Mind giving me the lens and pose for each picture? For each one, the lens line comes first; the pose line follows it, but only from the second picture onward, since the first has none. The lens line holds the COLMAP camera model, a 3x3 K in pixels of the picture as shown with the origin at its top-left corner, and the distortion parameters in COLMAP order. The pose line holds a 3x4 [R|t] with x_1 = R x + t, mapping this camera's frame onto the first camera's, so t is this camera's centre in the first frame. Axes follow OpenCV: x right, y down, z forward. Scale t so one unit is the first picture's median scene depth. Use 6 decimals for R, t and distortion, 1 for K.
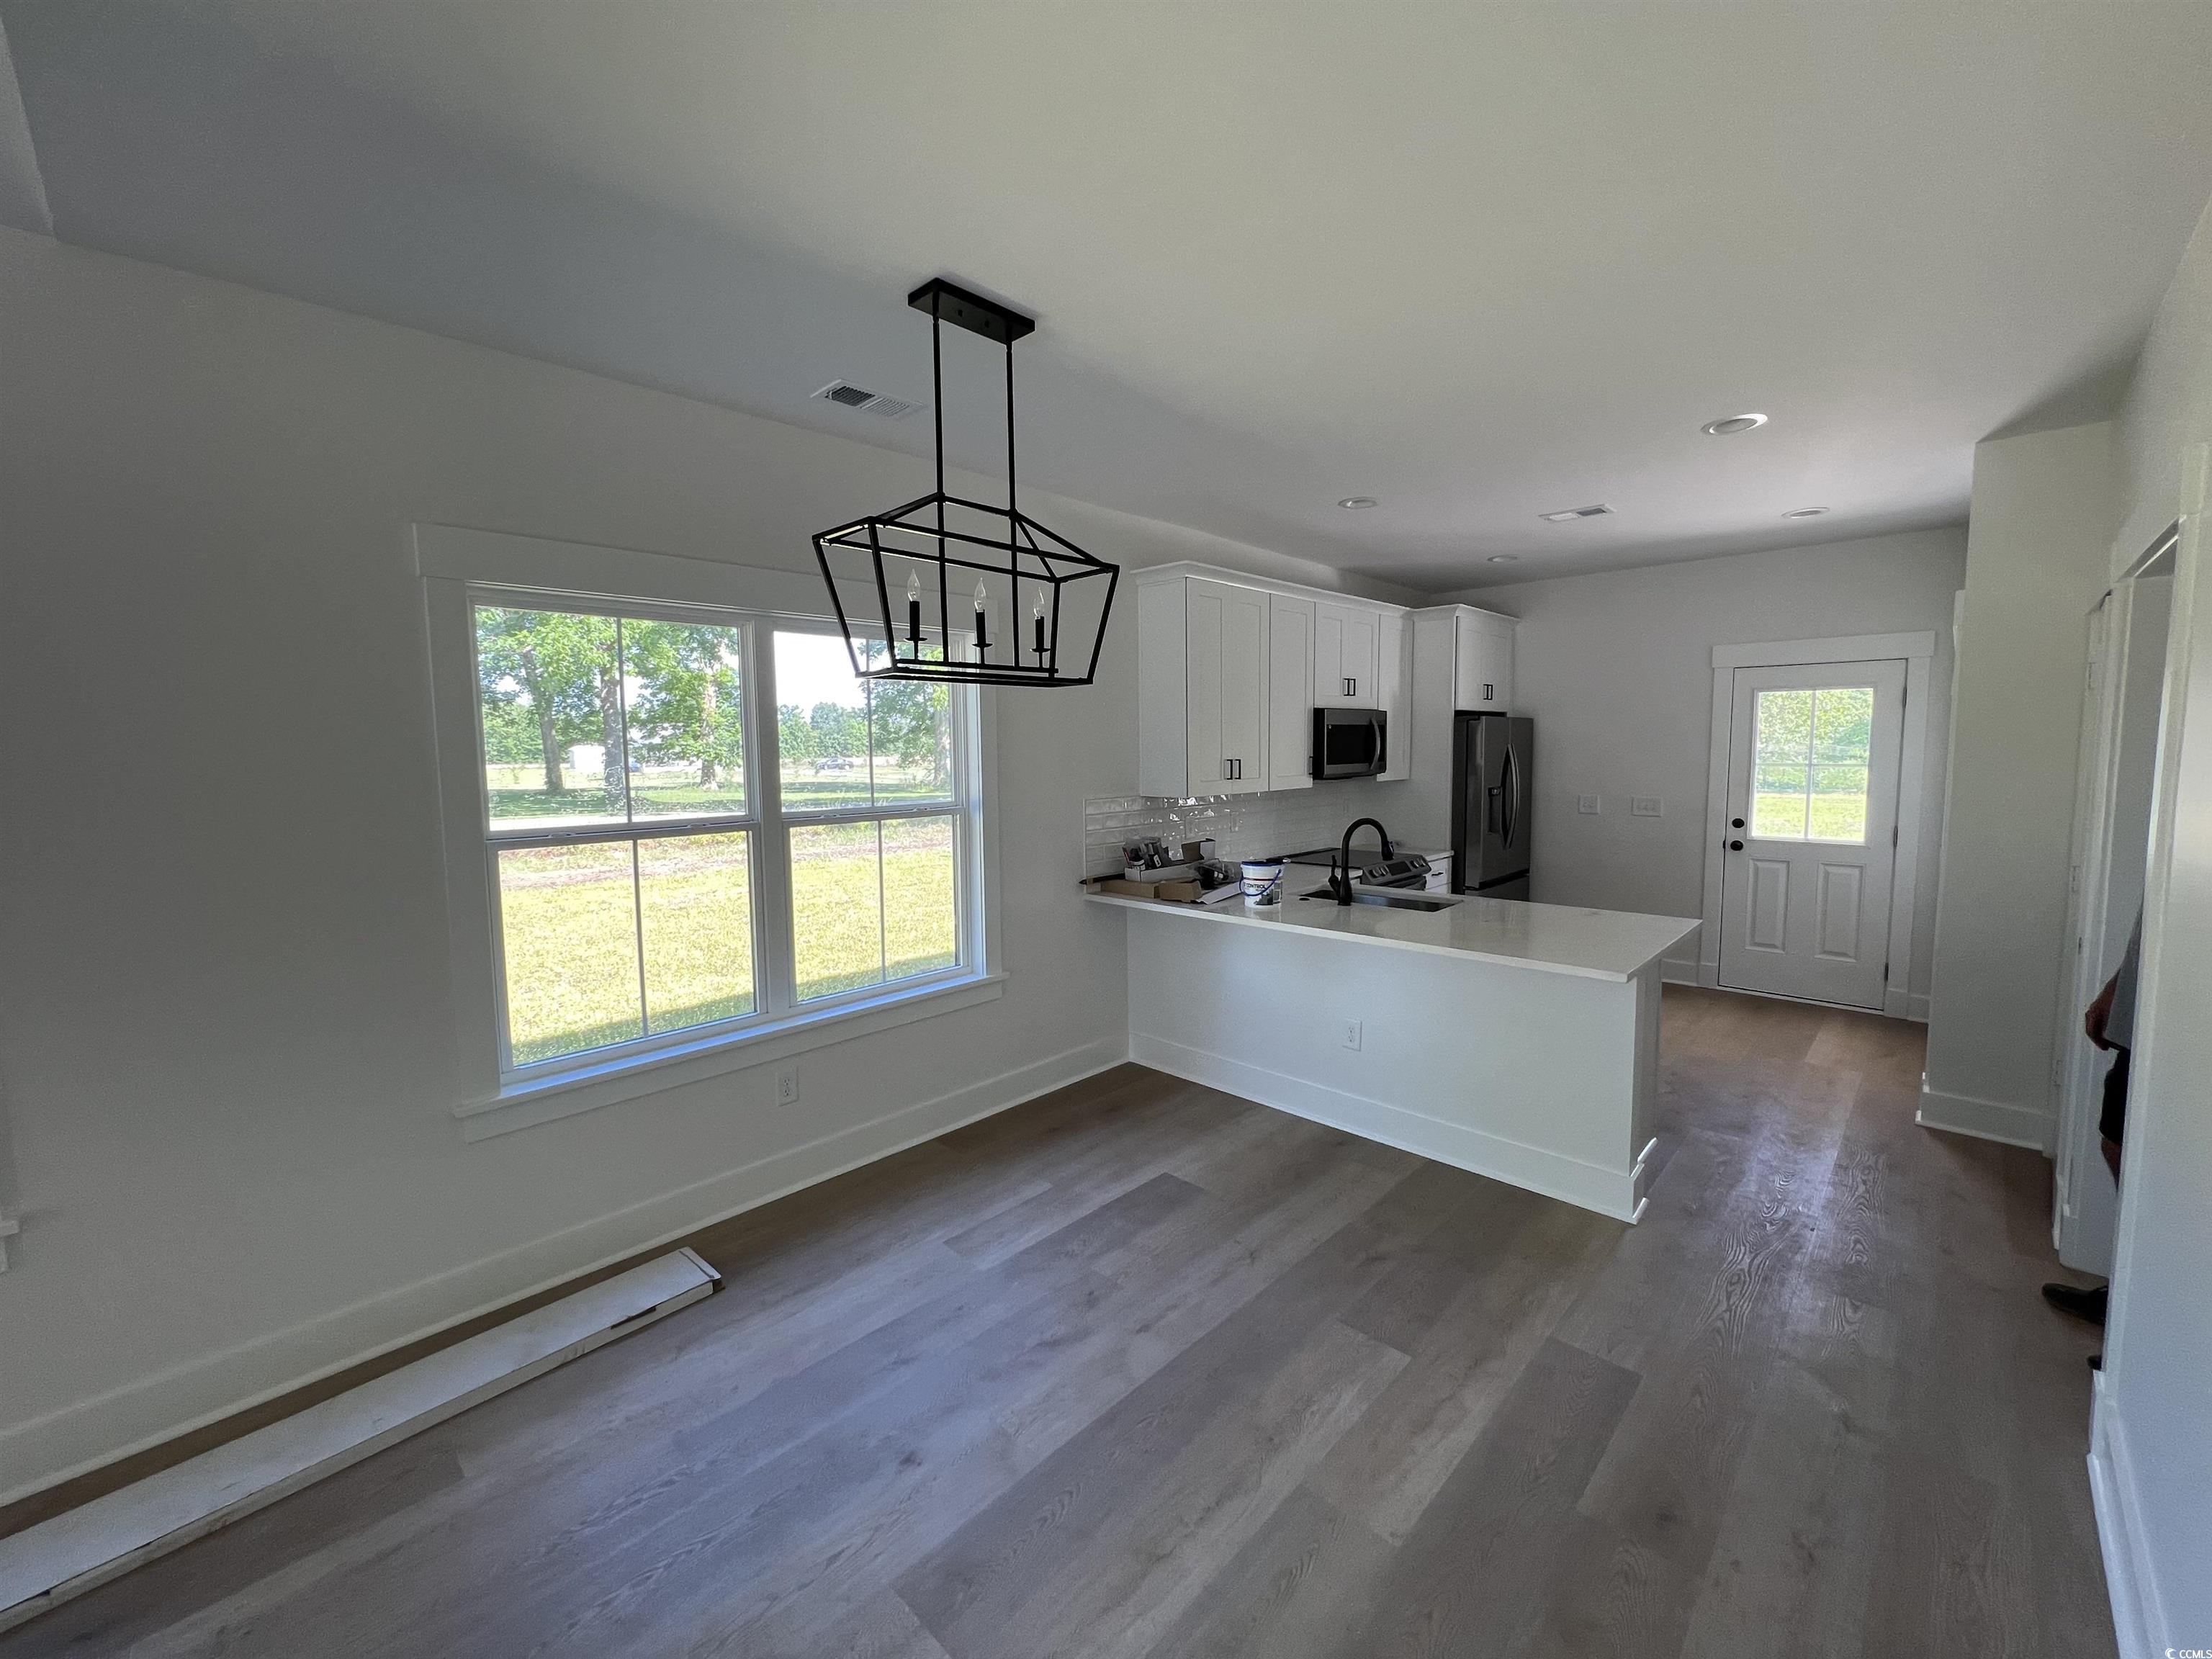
lens RADIAL K [[890.5, 0, 1106.0], [0, 890.5, 829.5], [0, 0, 1]] dist [-0.001557, 0.000451]
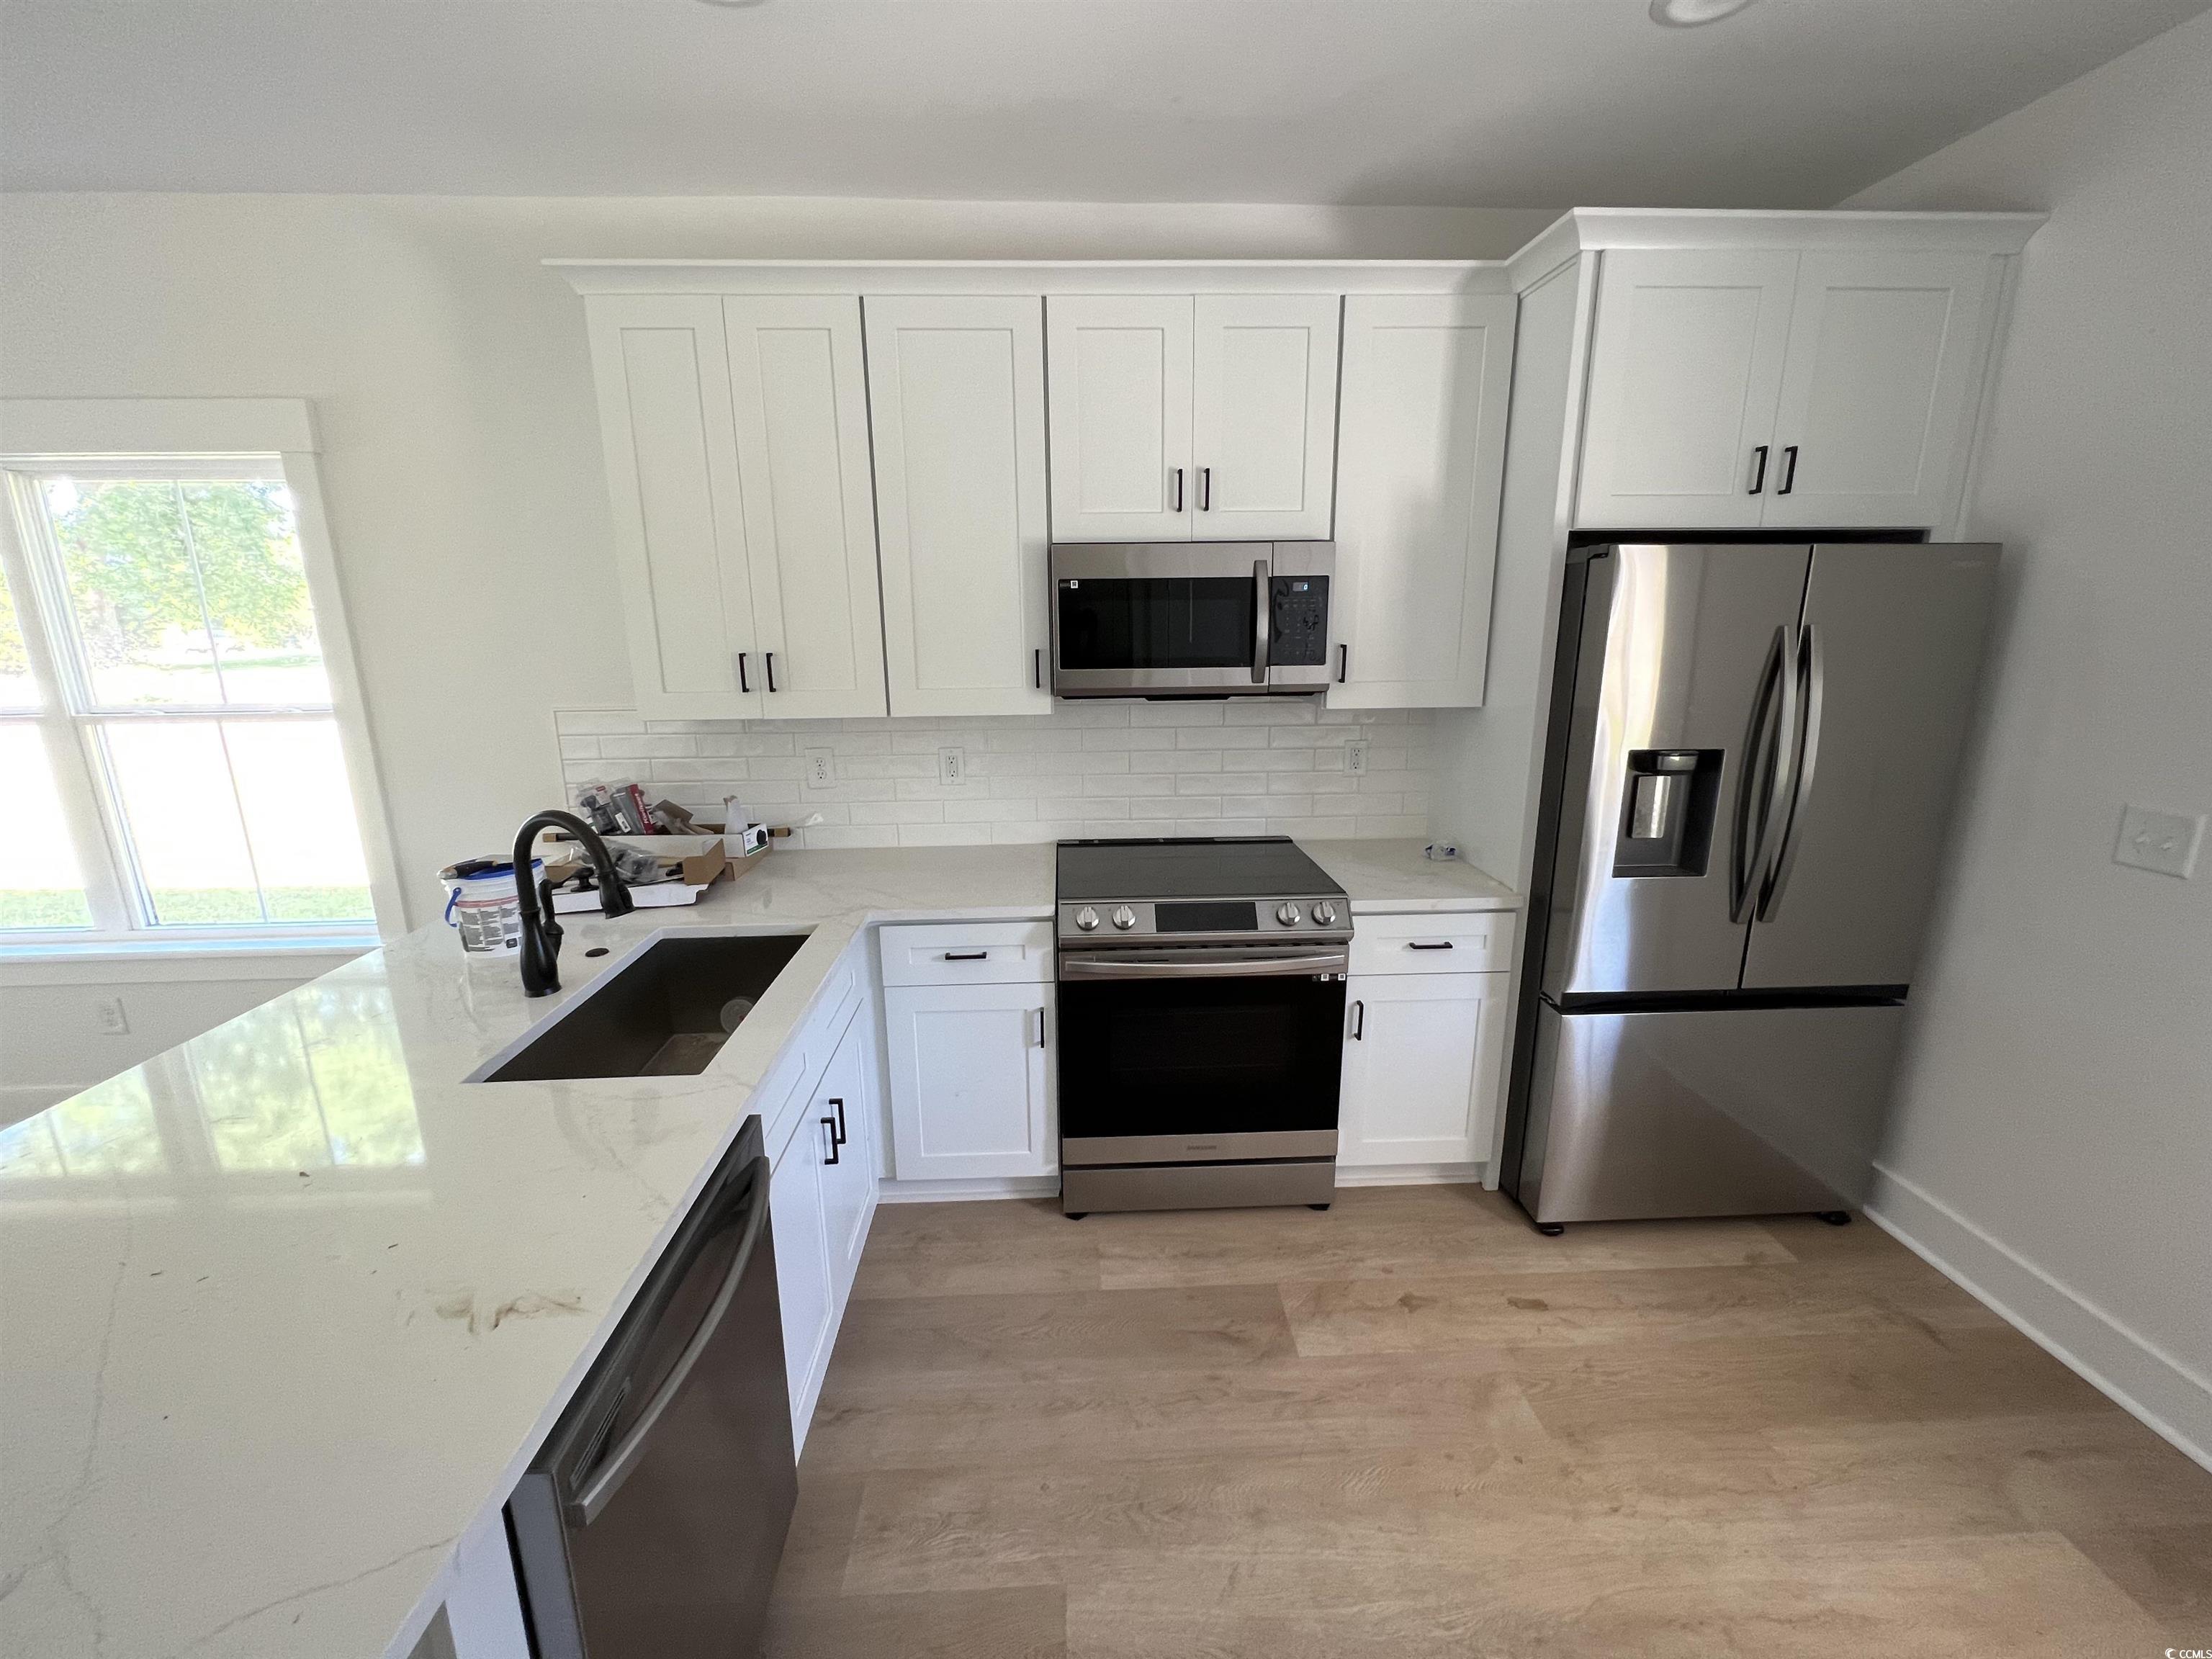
lens RADIAL K [[890.5, 0, 1106.0], [0, 890.5, 829.5], [0, 0, 1]] dist [-0.001557, 0.000451]
pose [[0.726305, 0.167637, -0.666617, 0.592440], [-0.065001, 0.982210, 0.176179, -0.074053], [0.684292, -0.084629, 0.724280, 0.674072]]
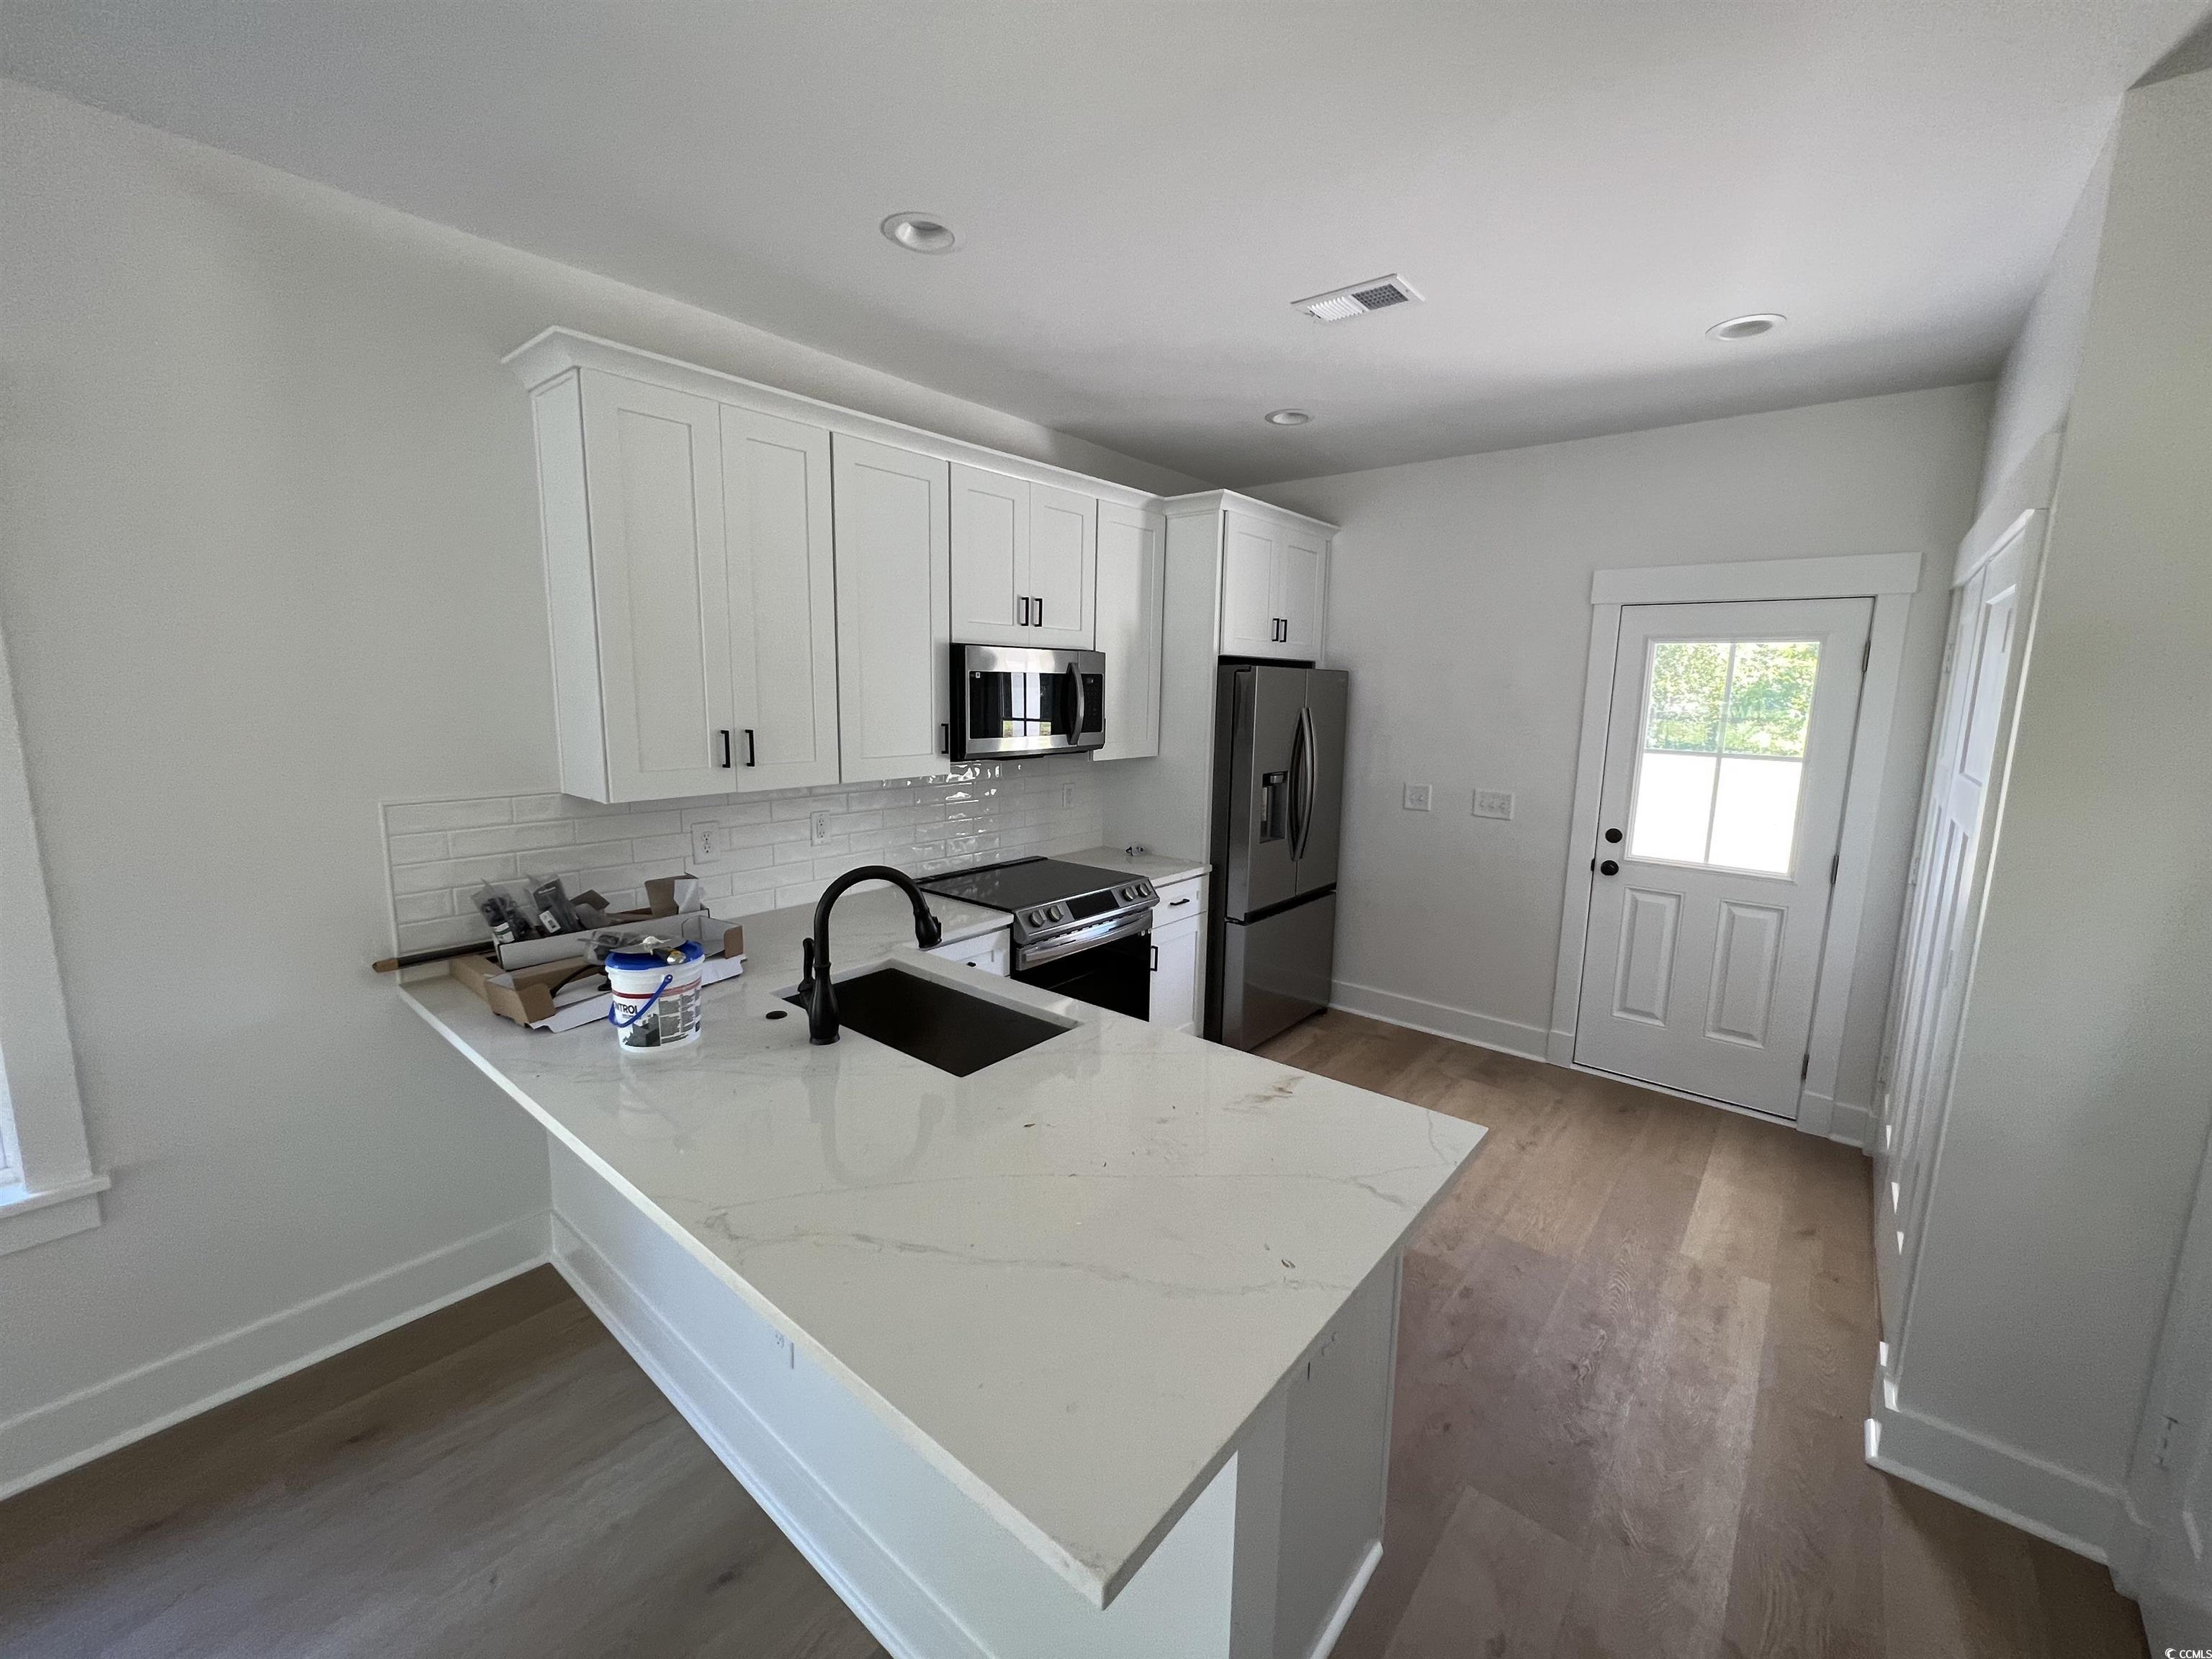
lens RADIAL K [[890.5, 0, 1106.0], [0, 890.5, 829.5], [0, 0, 1]] dist [-0.001557, 0.000451]
pose [[0.996765, 0.017890, 0.078360, 0.295409], [-0.023147, 0.997504, 0.066707, -0.053436], [-0.076971, -0.068305, 0.994691, 0.386058]]
